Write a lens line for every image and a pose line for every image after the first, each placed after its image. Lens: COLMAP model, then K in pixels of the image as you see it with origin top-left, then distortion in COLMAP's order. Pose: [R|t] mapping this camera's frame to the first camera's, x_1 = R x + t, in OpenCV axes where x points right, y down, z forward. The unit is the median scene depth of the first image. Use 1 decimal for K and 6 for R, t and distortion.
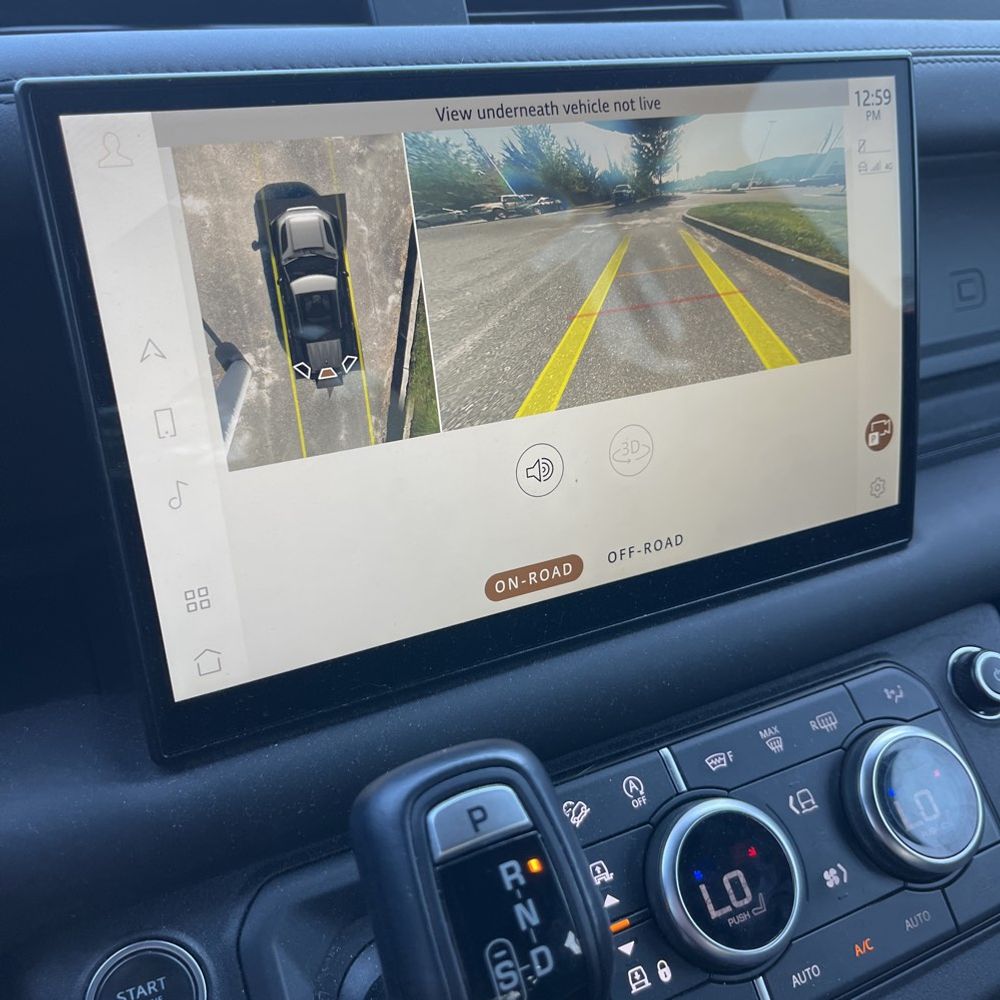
lens RADIAL K [[1038.7, 0, 475.7], [0, 1038.7, 504.5], [0, 0, 1]] dist [-0.009714, 0.029760]
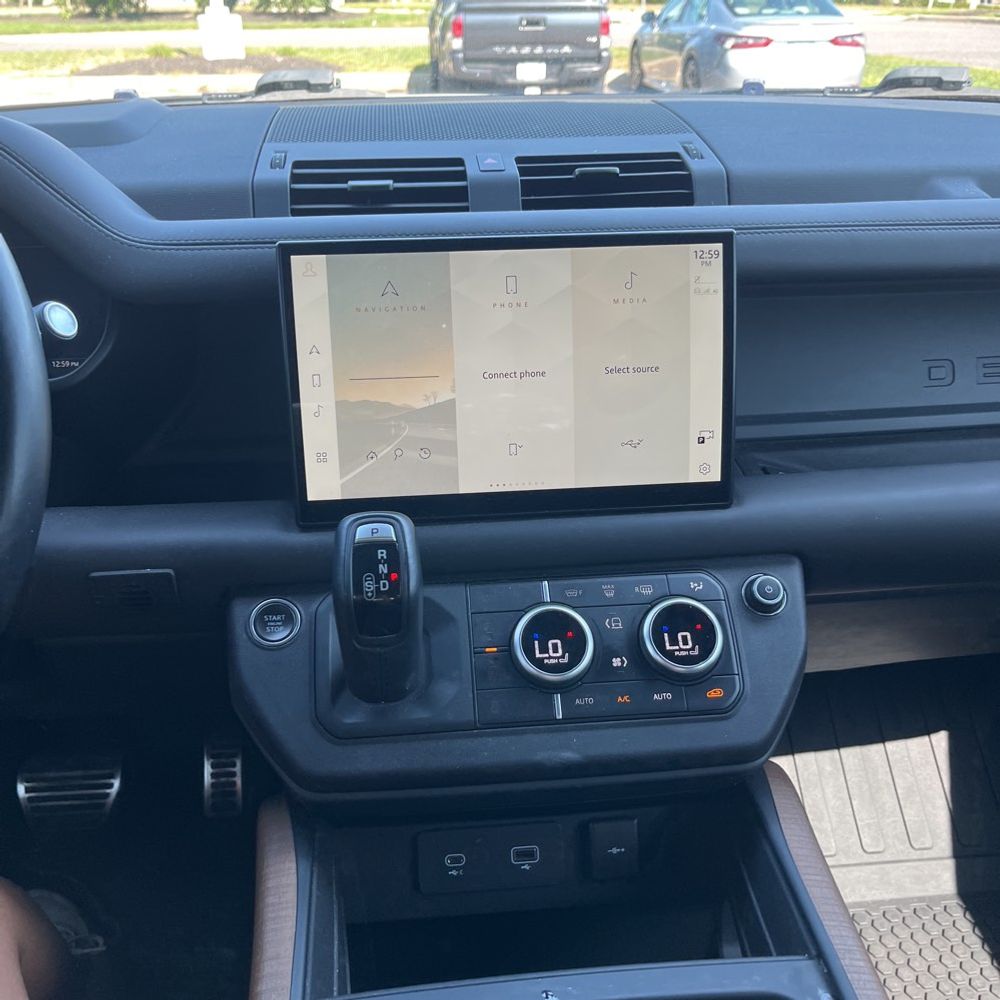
lens RADIAL K [[1015.5, 0, 470.5], [0, 1015.5, 503.3], [0, 0, 1]] dist [0.062051, -0.075595]
pose [[0.927809, 0.138738, -0.346299, 0.696640], [-0.154242, 0.987879, -0.017471, 0.148335], [0.339677, 0.069624, 0.937962, -0.843143]]
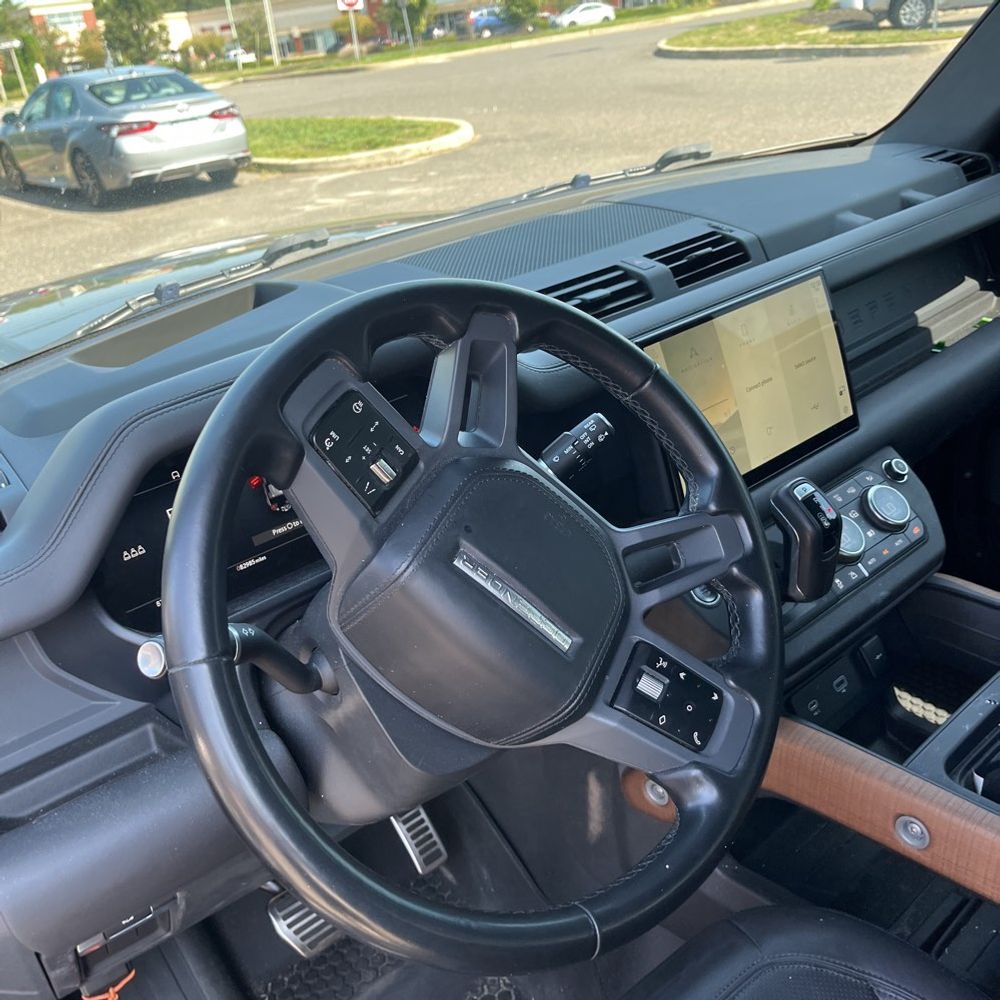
lens RADIAL K [[1038.7, 0, 475.7], [0, 1038.7, 504.5], [0, 0, 1]] dist [-0.009714, 0.029760]
pose [[0.963280, -0.224175, 0.147777, -1.196651], [0.234552, 0.970444, -0.056776, 0.178402], [-0.130682, 0.089352, 0.987390, -1.854147]]
